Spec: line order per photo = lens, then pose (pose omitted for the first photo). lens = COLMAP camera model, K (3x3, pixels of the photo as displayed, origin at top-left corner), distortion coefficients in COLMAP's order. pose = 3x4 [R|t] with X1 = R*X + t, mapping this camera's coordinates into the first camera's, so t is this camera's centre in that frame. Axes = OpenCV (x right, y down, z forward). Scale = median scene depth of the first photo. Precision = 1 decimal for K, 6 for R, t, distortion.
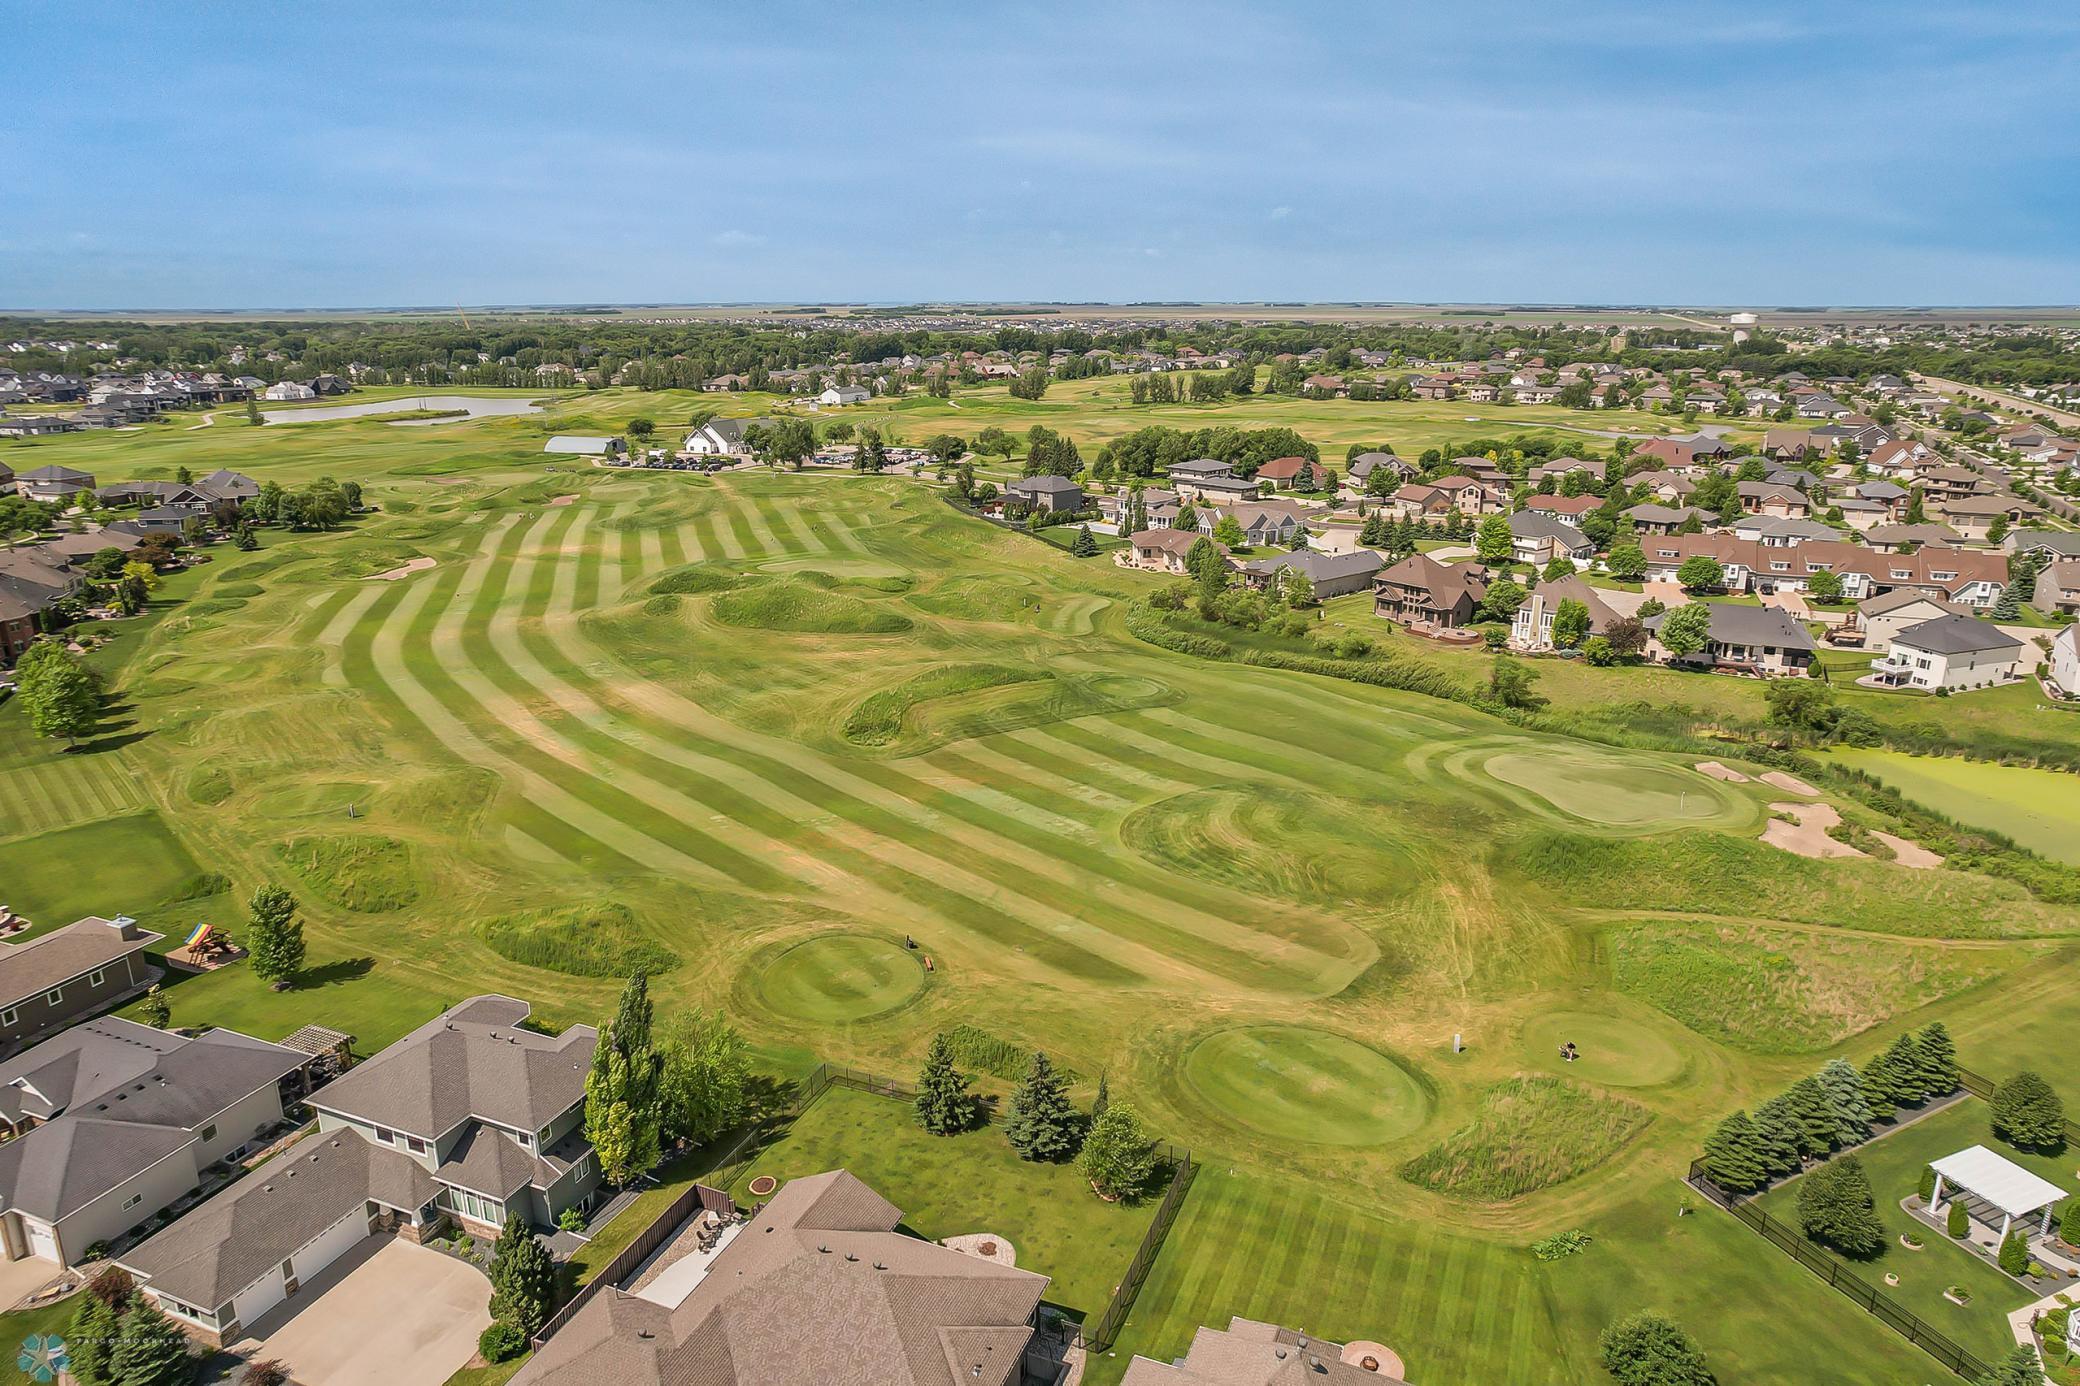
lens RADIAL K [[1342.0, 0, 1040.0], [0, 1342.0, 693.0], [0, 0, 1]] dist [-0.086496, 0.067087]
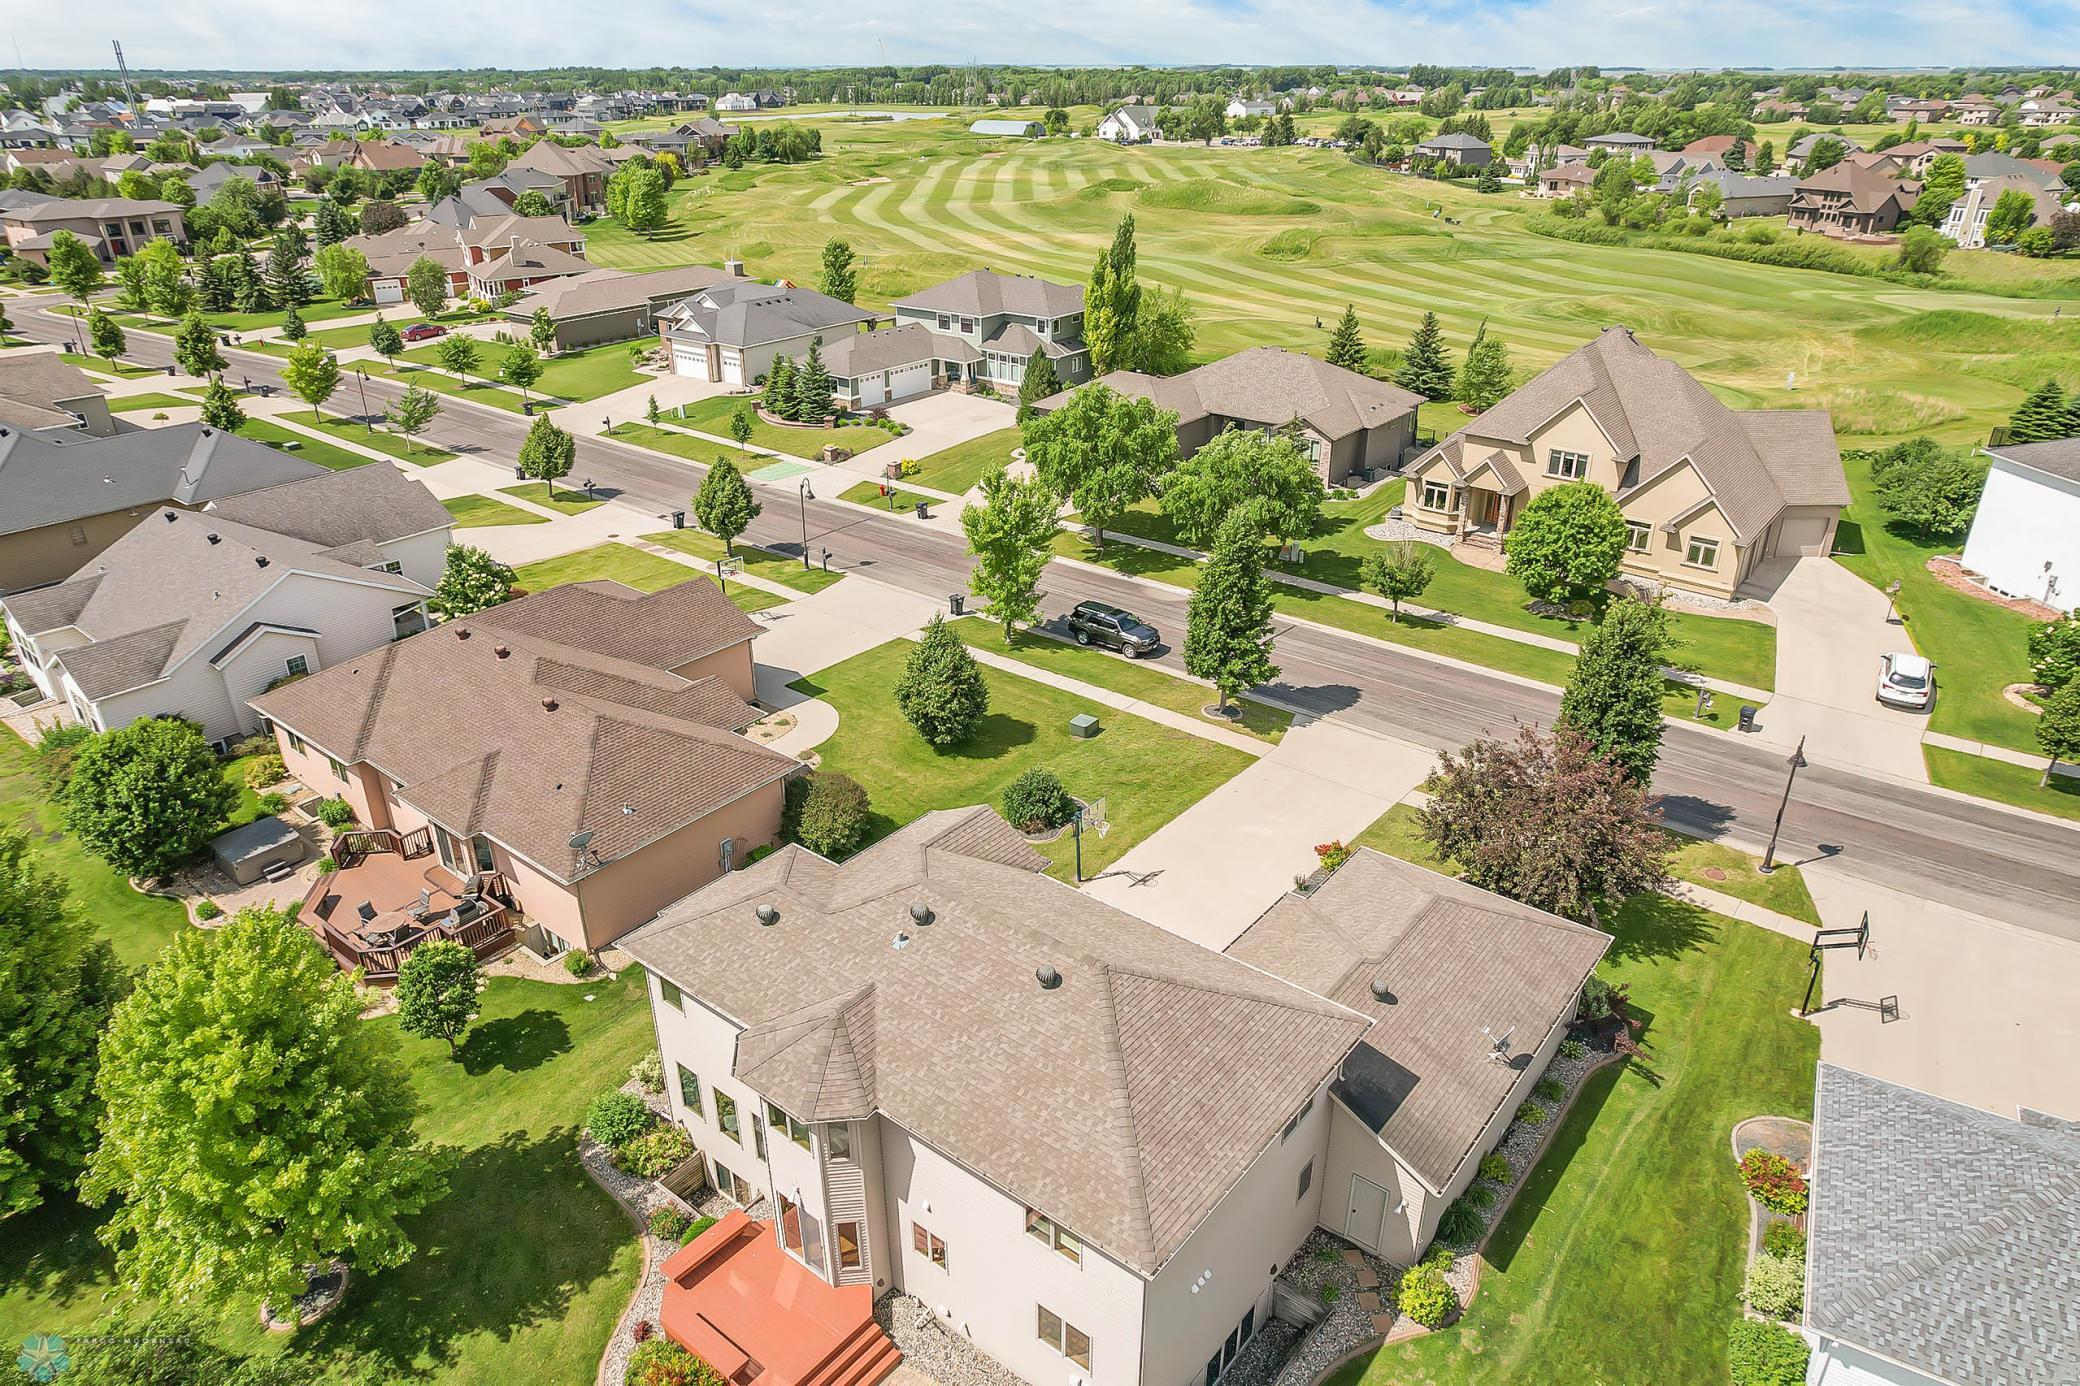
lens RADIAL K [[1342.0, 0, 1040.0], [0, 1342.0, 693.0], [0, 0, 1]] dist [-0.086496, 0.067087]
pose [[0.961084, 0.109214, -0.253751, 0.000811], [-0.068038, 0.983820, 0.165741, 0.129024], [0.267747, -0.142026, 0.952964, -0.102640]]
